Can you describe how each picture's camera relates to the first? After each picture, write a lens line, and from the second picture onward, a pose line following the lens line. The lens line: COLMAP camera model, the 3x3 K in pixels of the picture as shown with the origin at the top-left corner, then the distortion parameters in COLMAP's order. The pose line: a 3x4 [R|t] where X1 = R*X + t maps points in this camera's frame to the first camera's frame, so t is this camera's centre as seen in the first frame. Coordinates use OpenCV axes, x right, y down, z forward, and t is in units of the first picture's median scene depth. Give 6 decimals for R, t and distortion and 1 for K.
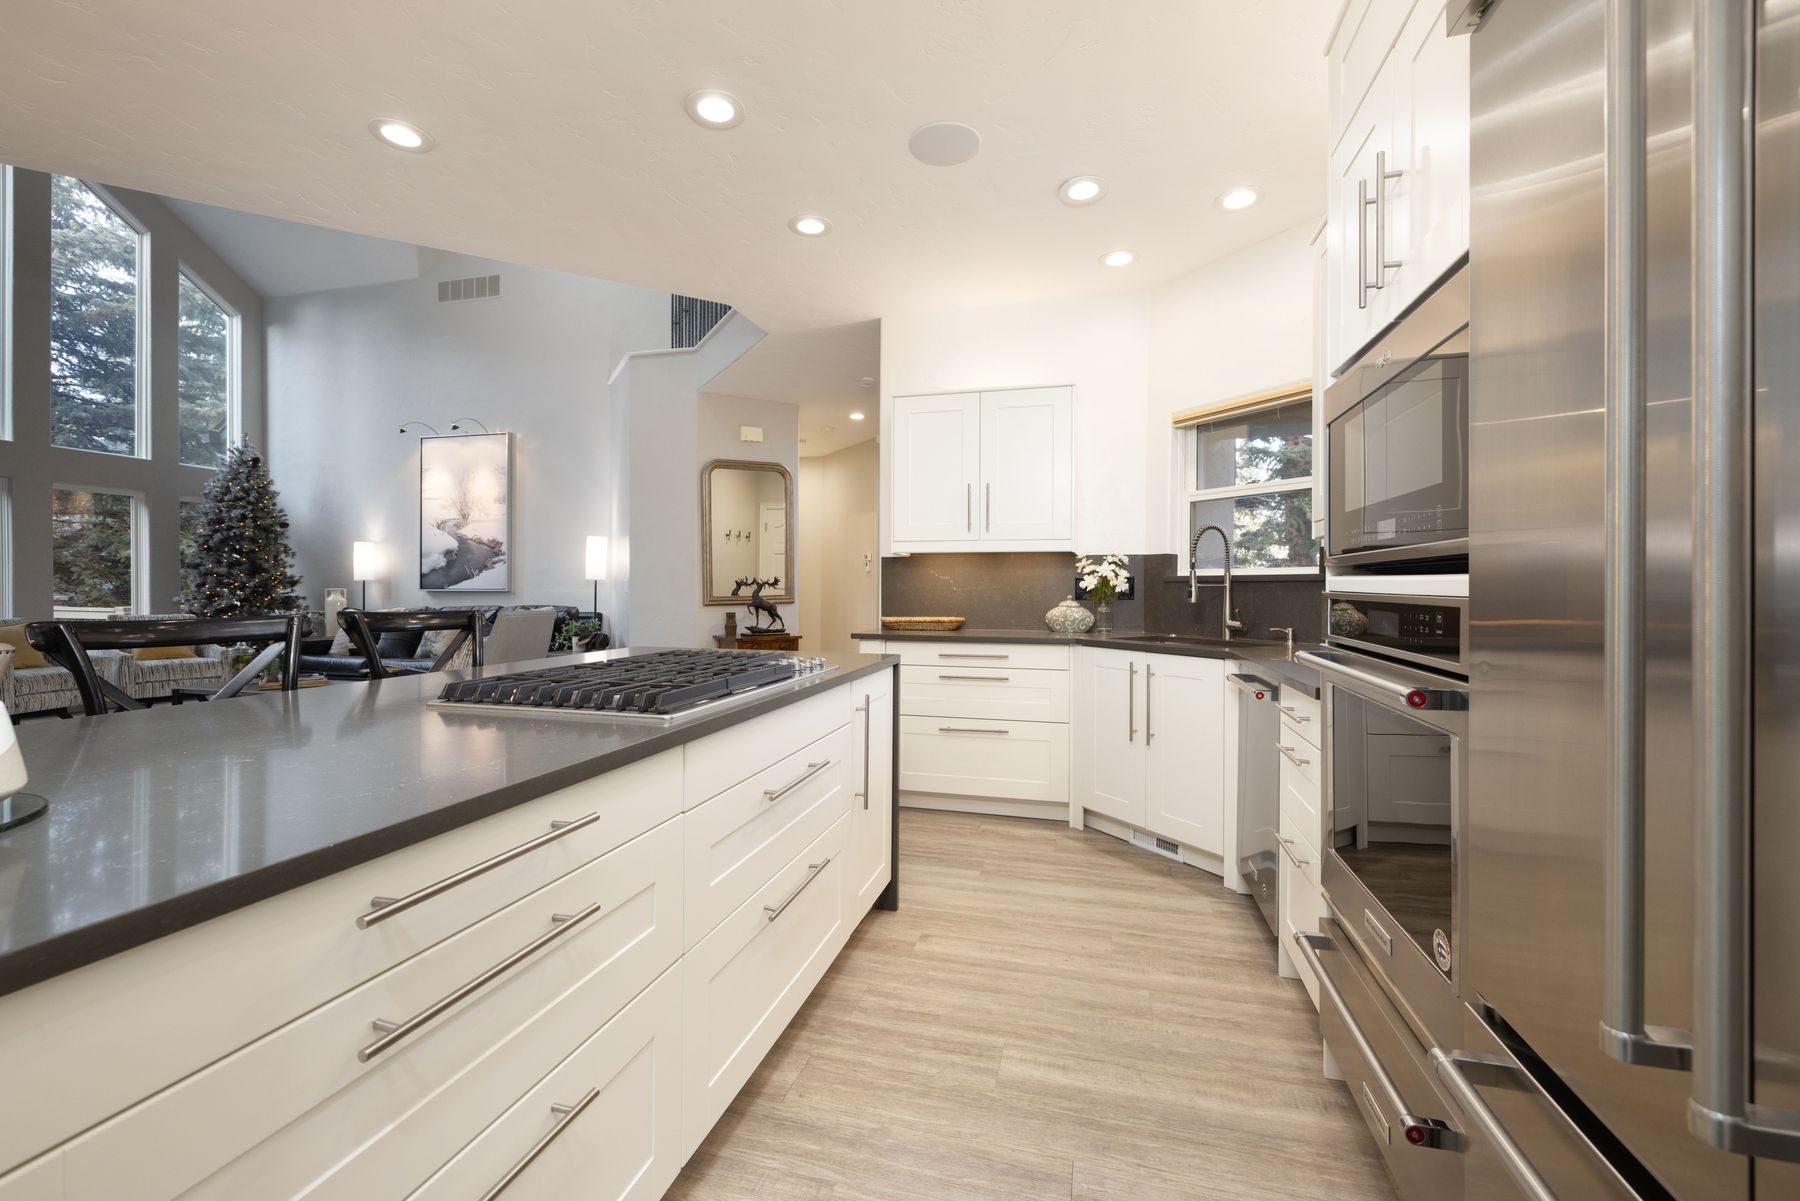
lens RADIAL K [[752.7, 0, 903.9], [0, 752.7, 586.2], [0, 0, 1]] dist [0.002050, -0.000195]
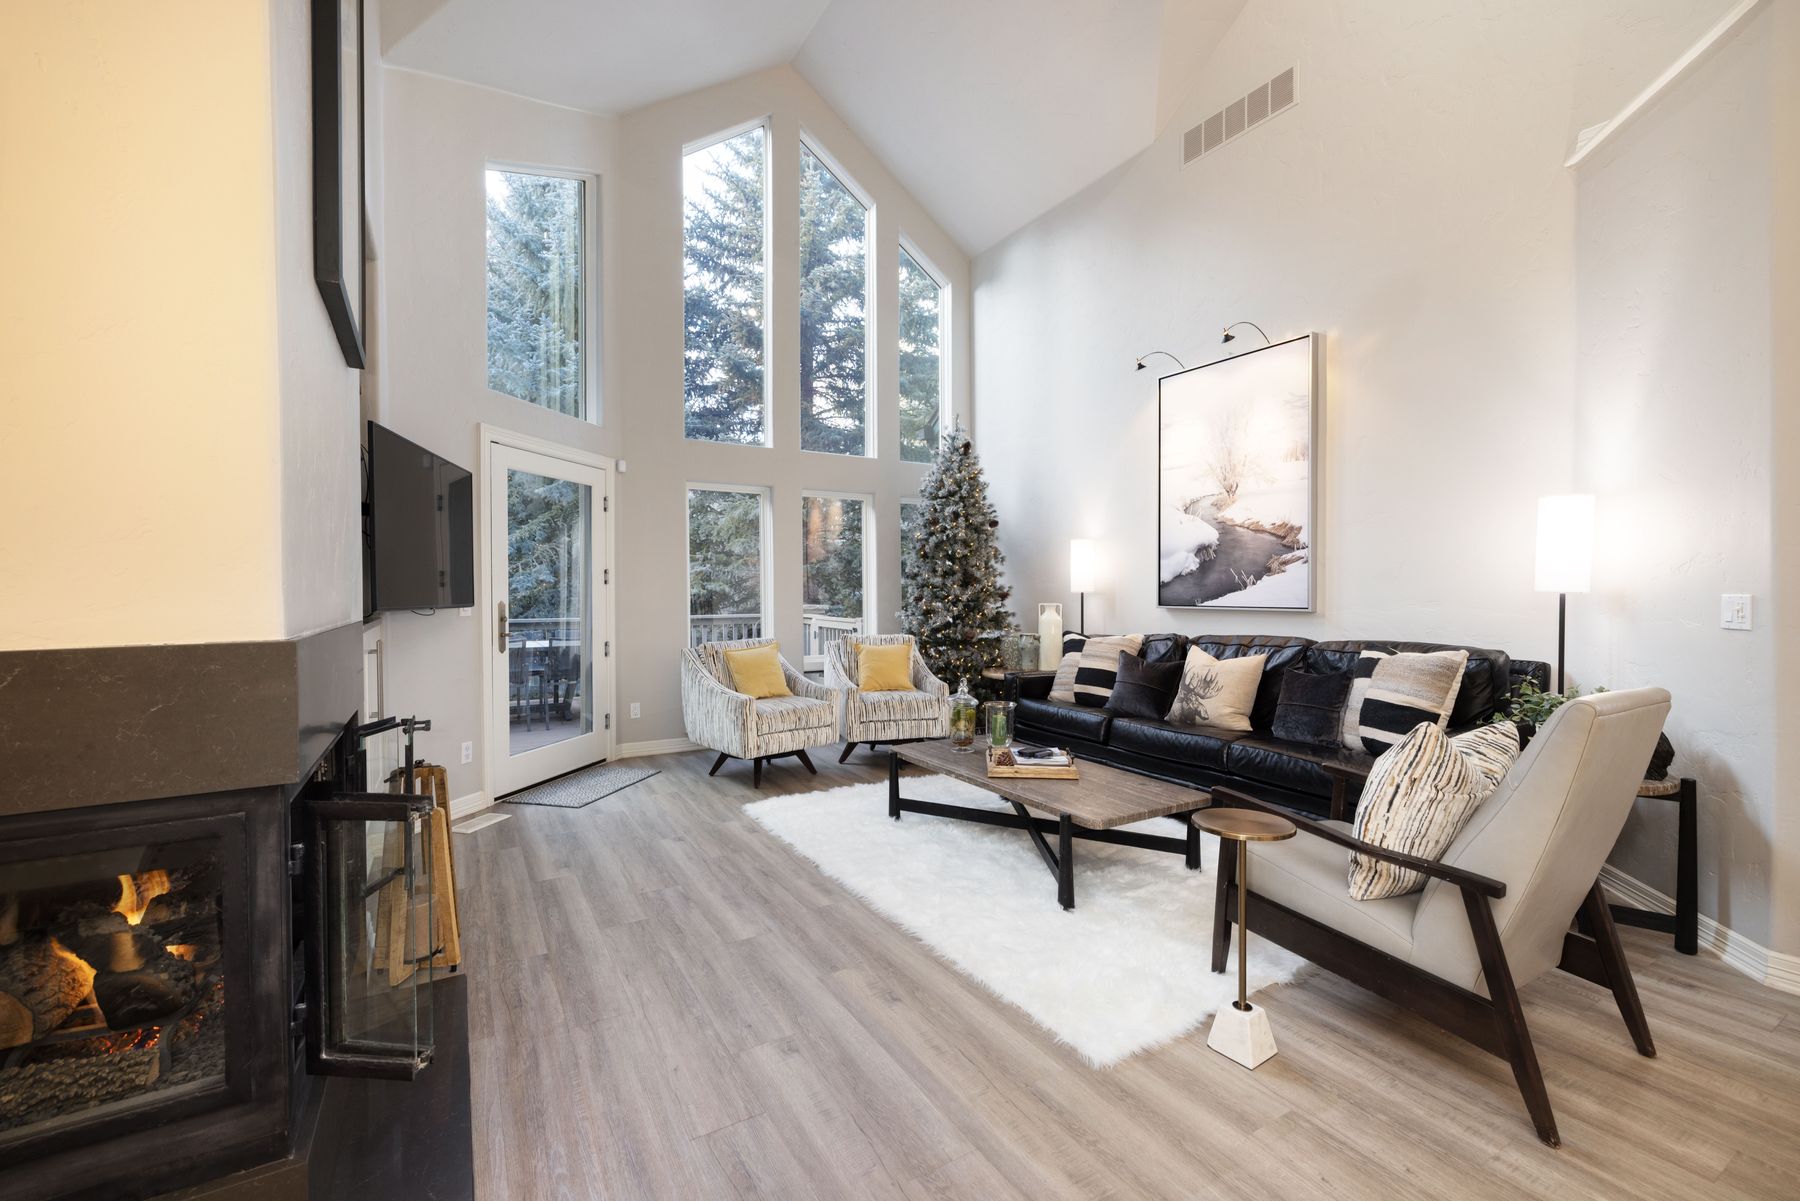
lens RADIAL K [[752.7, 0, 900.8], [0, 752.7, 599.6], [0, 0, 1]] dist [0.002050, -0.000195]
pose [[0.717707, 0.006904, -0.696311, -0.349082], [0.001935, 0.999927, 0.011909, -0.010049], [0.696342, -0.009895, 0.717642, 0.370293]]
